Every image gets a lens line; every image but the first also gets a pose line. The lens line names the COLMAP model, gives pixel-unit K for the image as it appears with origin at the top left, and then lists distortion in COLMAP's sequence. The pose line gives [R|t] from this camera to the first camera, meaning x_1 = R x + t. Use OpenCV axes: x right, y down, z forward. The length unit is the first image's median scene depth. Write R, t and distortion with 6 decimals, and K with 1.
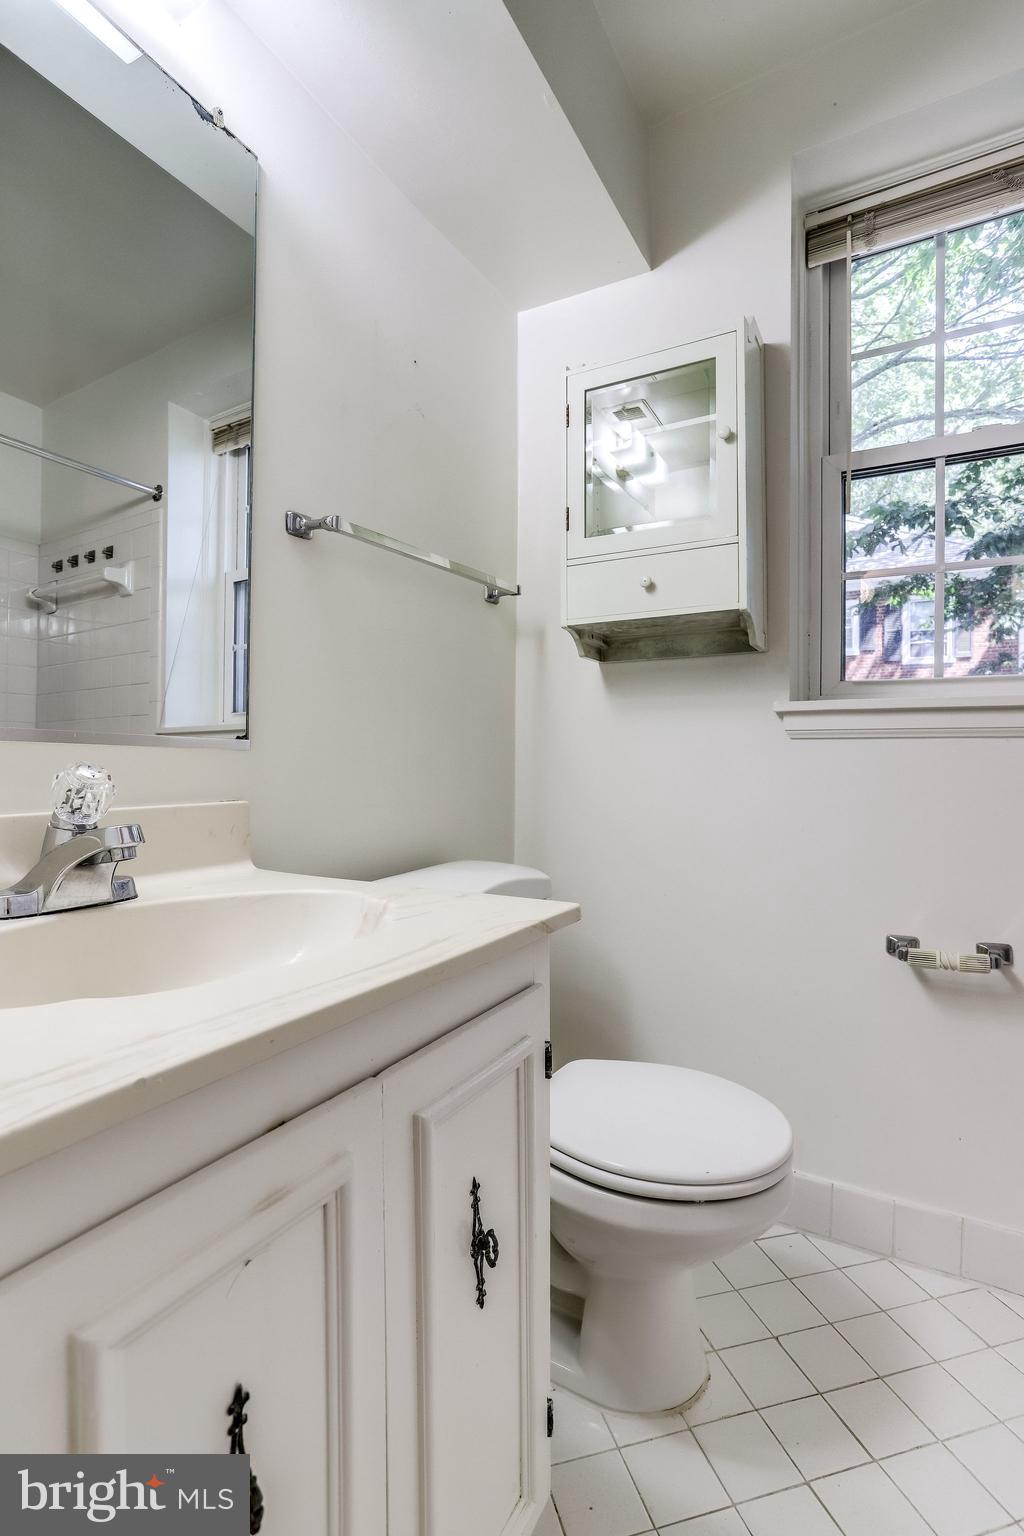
lens RADIAL K [[746.2, 0, 515.2], [0, 746.2, 767.5], [0, 0, 1]] dist [-0.050356, 0.025694]
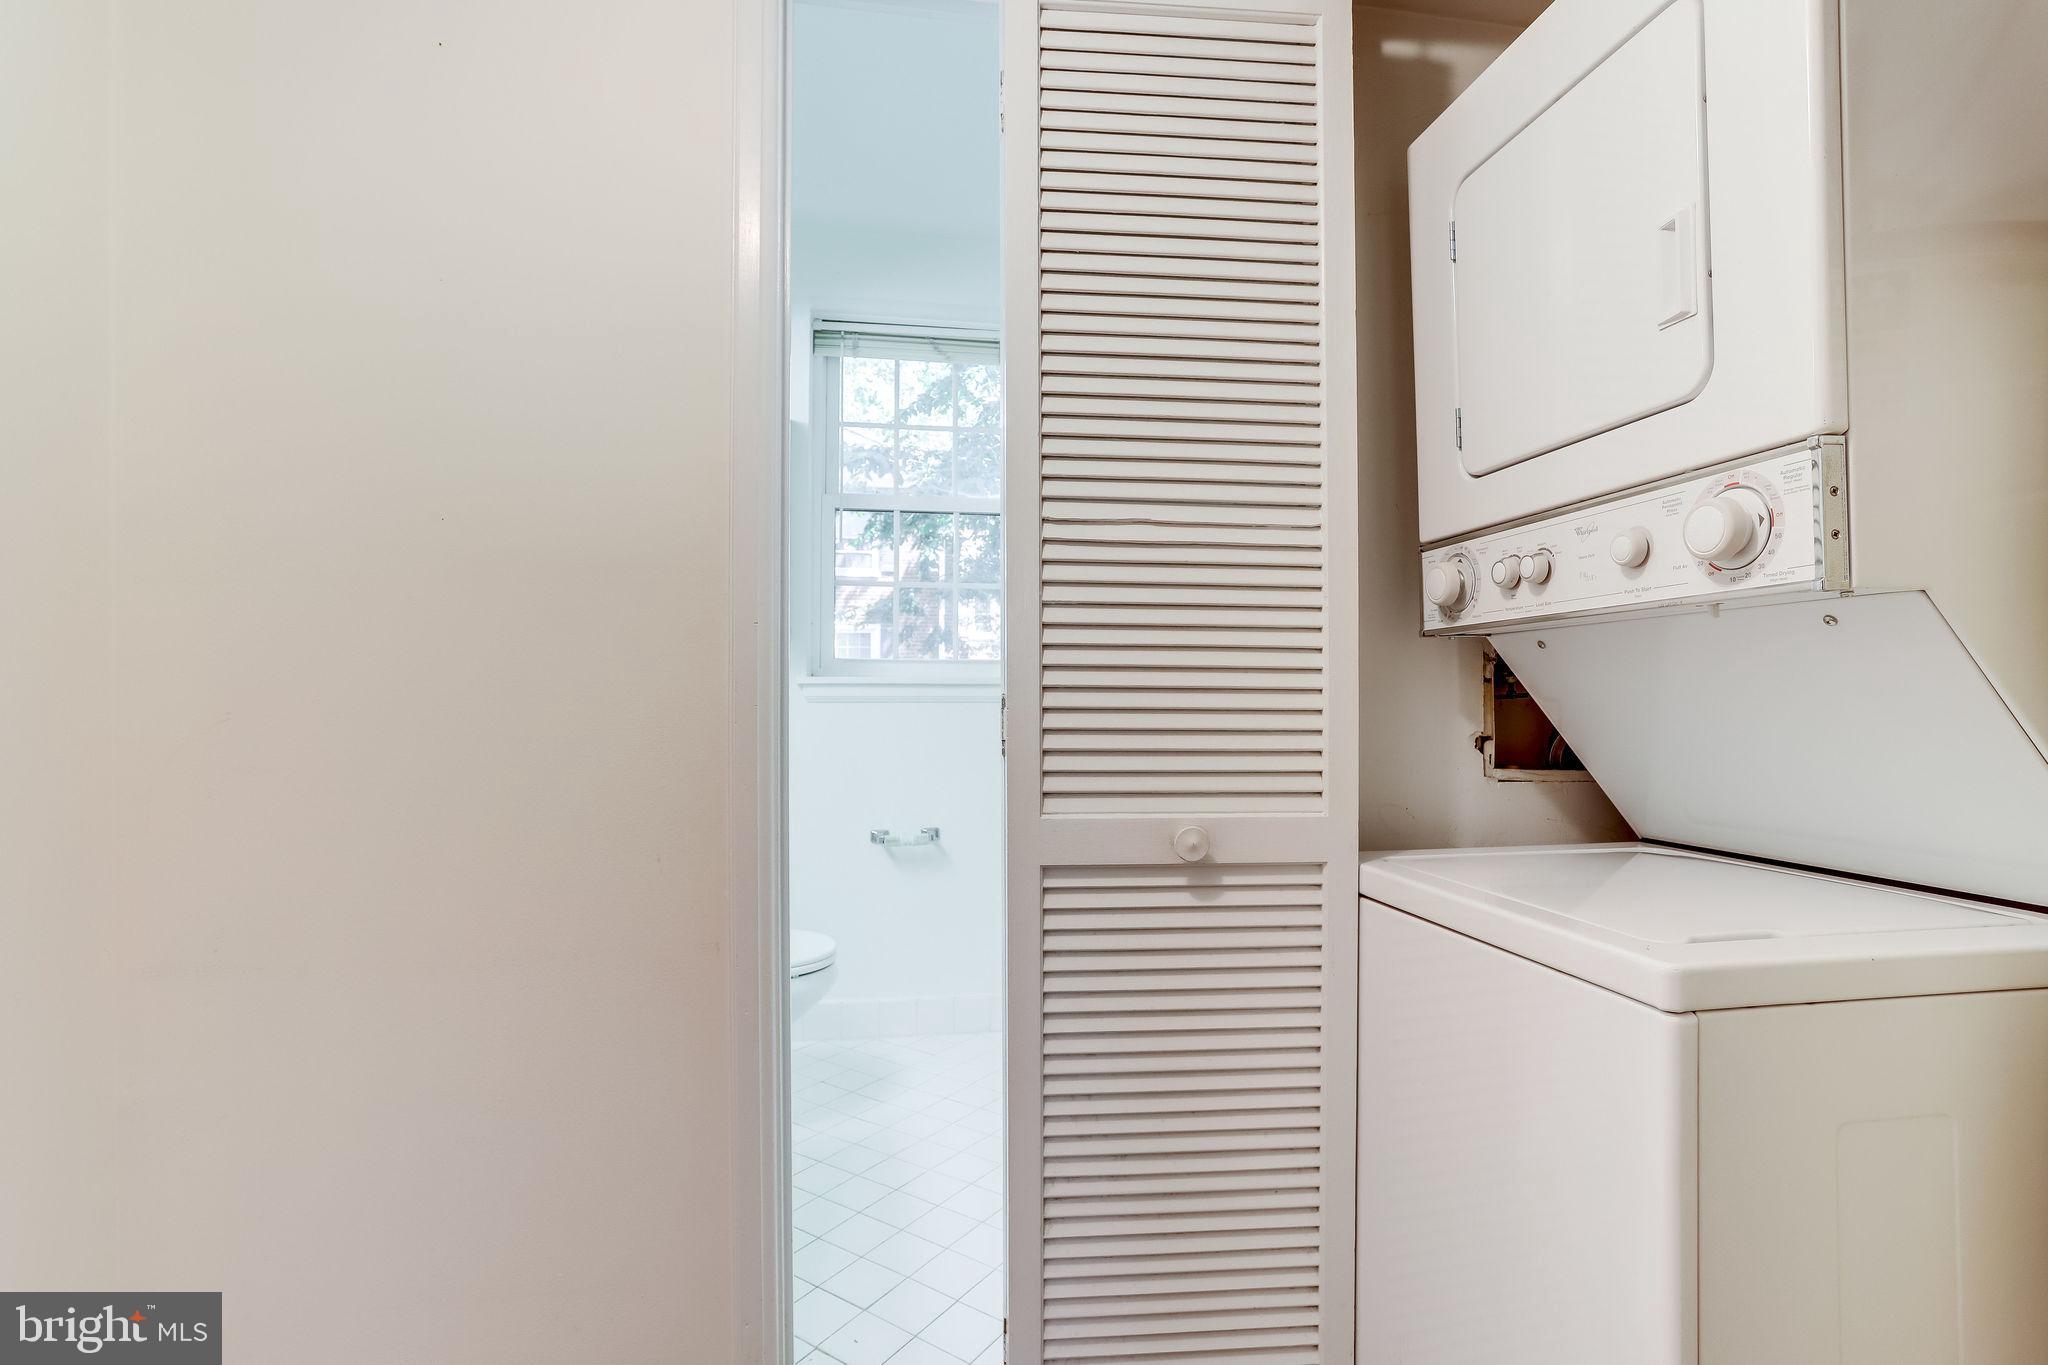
lens RADIAL K [[1071.2, 0, 1036.0], [0, 1071.2, 690.0], [0, 0, 1]] dist [-0.042771, 0.017281]
pose [[0.762501, -0.008305, 0.646934, -0.631055], [0.005170, 0.999964, 0.006744, -0.073077], [-0.646967, -0.001797, 0.762516, -0.867420]]
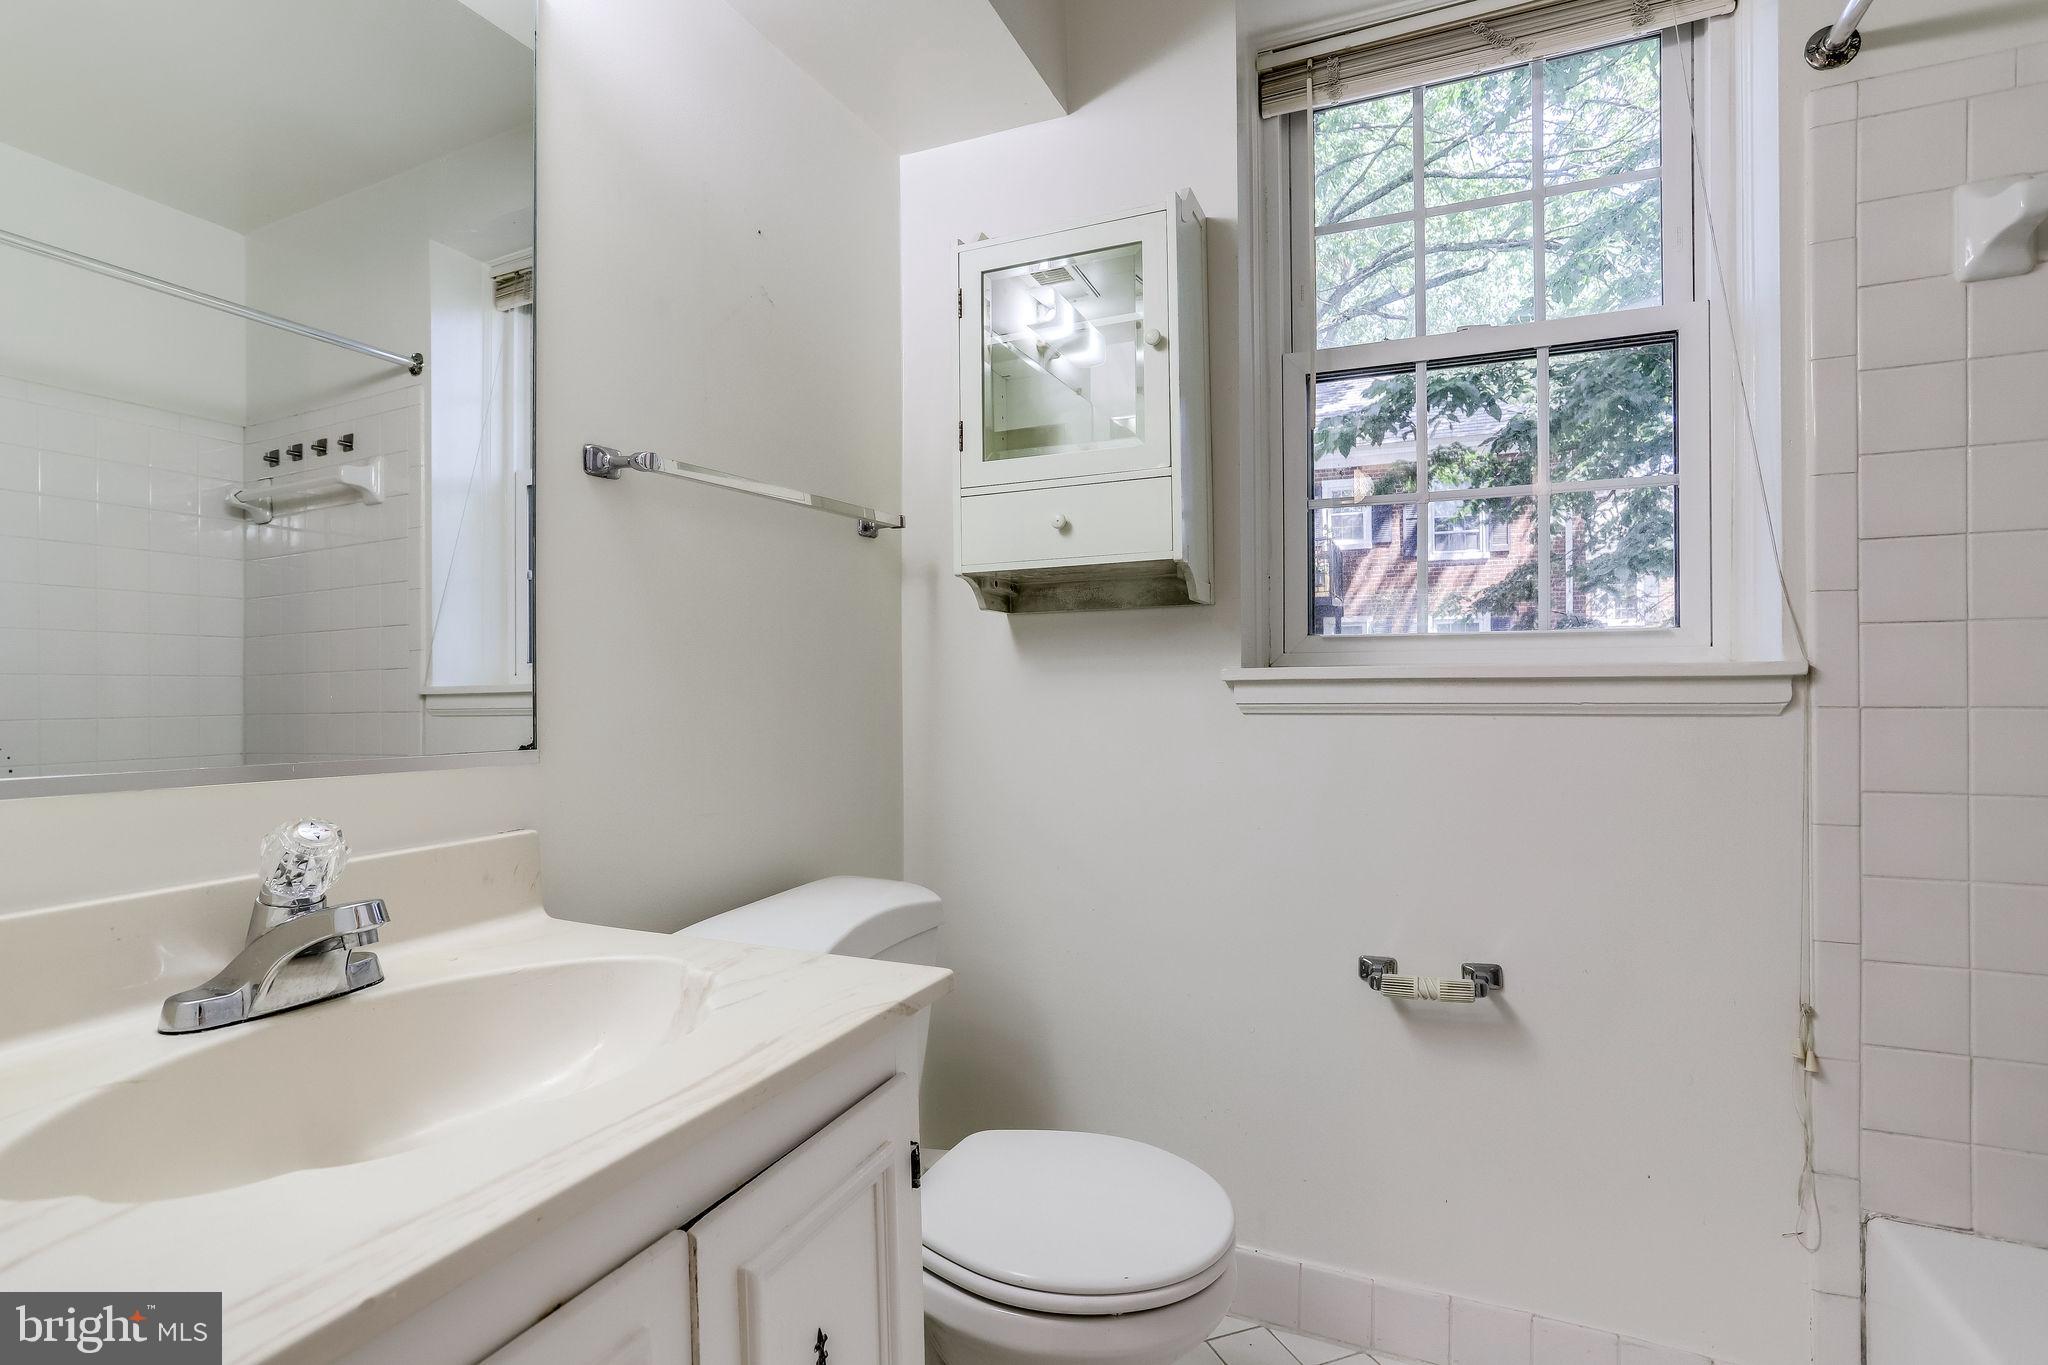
lens RADIAL K [[995.0, 0, 1027.2], [0, 995.0, 690.8], [0, 0, 1]] dist [-0.050356, 0.025694]
pose [[0.995424, -0.014327, 0.094476, 0.038242], [0.014186, 0.999897, 0.002161, -0.069959], [-0.094497, -0.000811, 0.995525, -0.046326]]
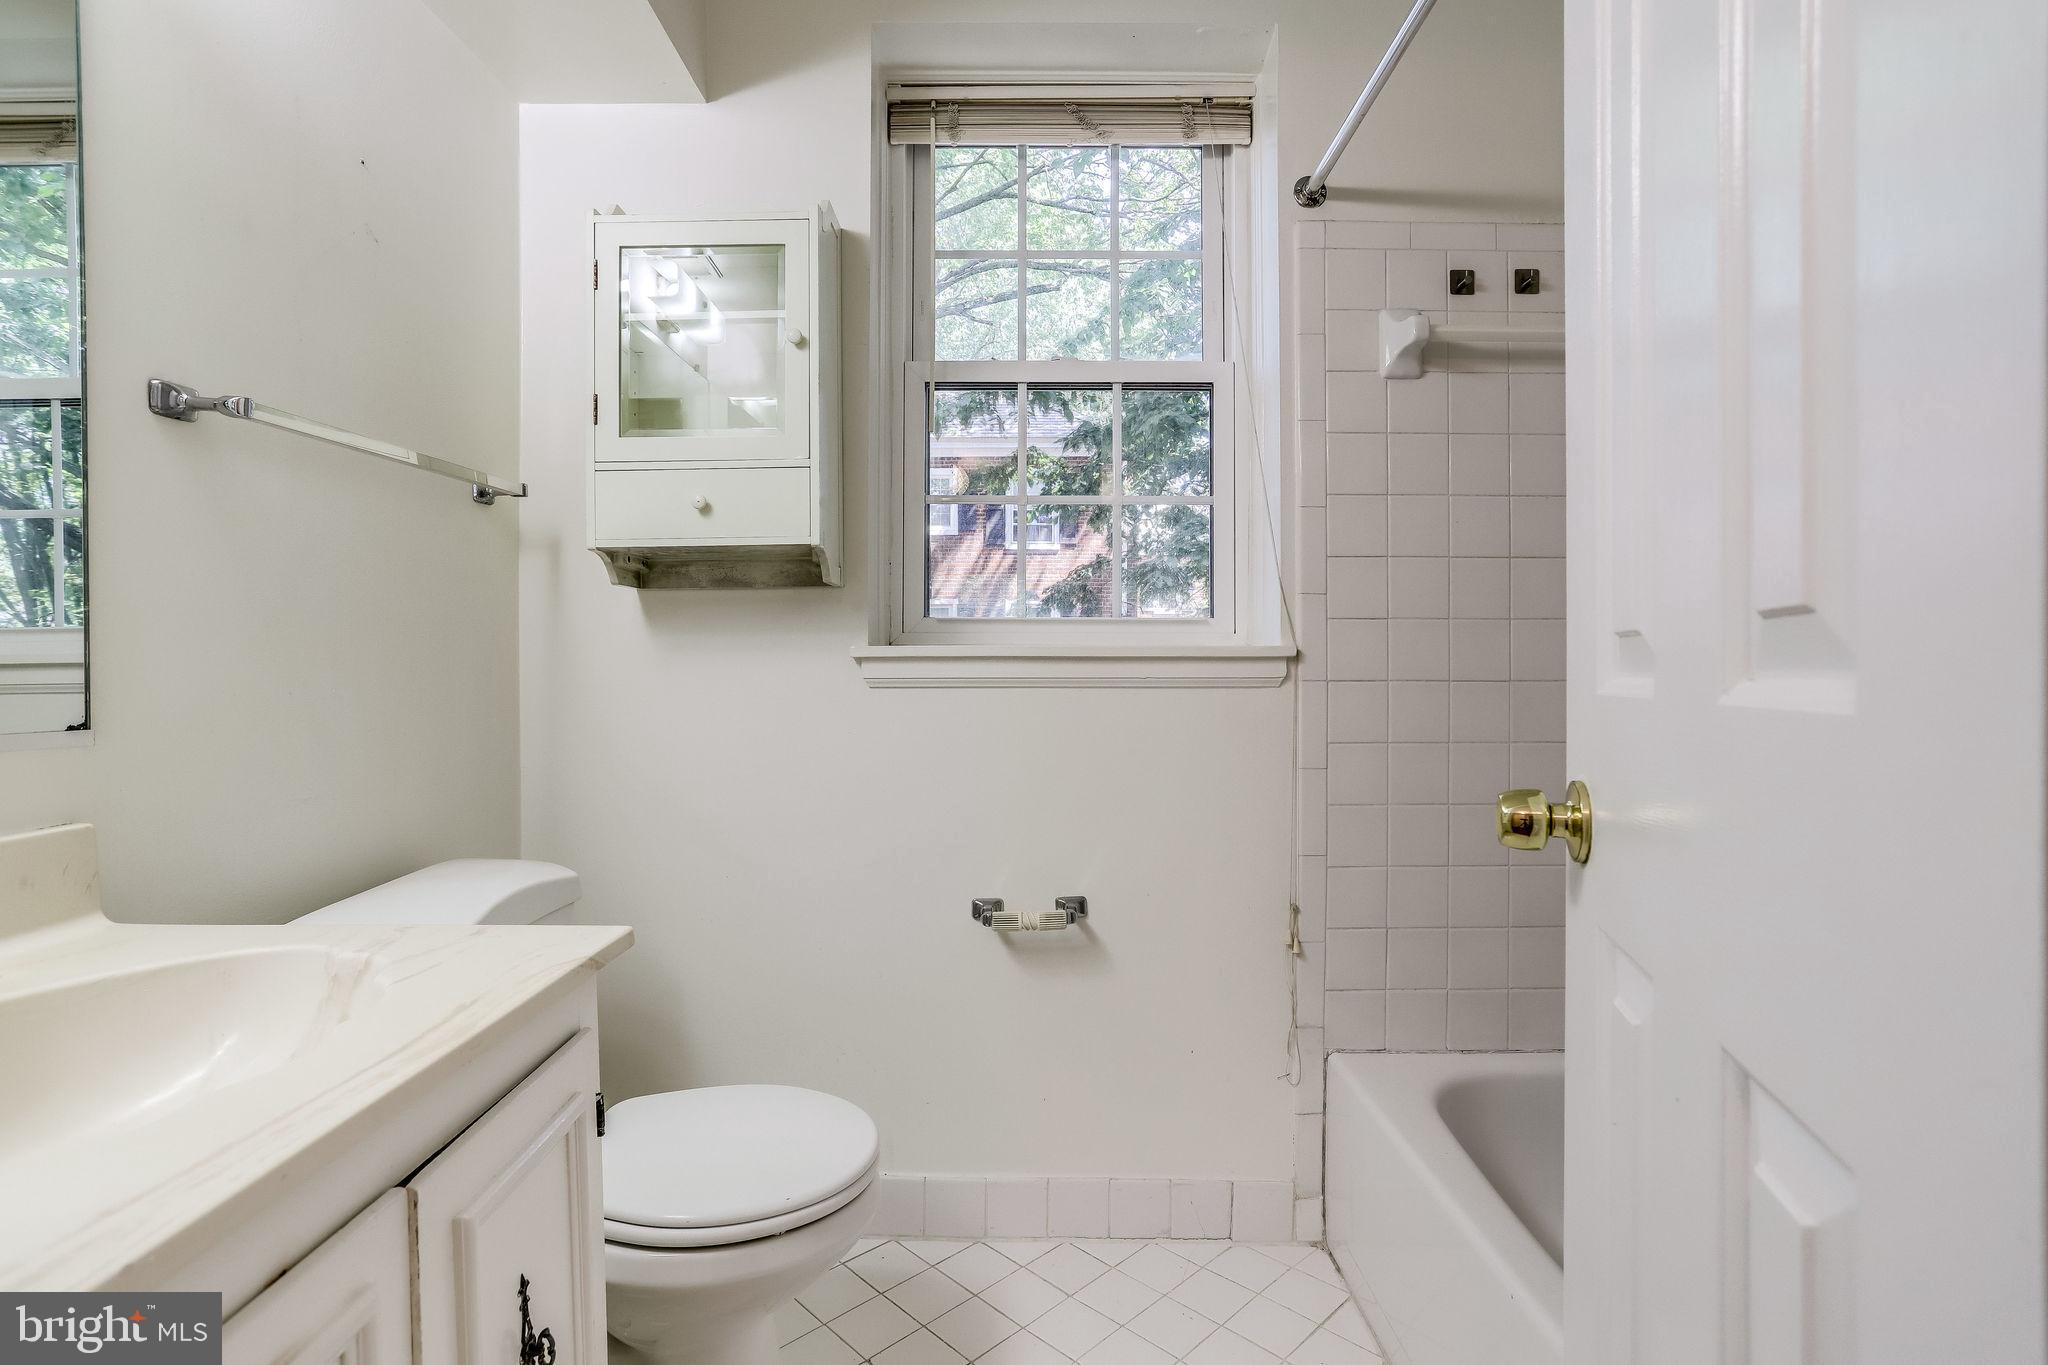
lens RADIAL K [[995.0, 0, 1022.4], [0, 995.0, 673.3], [0, 0, 1]] dist [-0.050356, 0.025694]
pose [[0.876810, -0.012954, 0.480662, -0.036689], [0.008199, 0.999894, 0.011991, -0.068767], [-0.480767, -0.006573, 0.876824, -0.121921]]
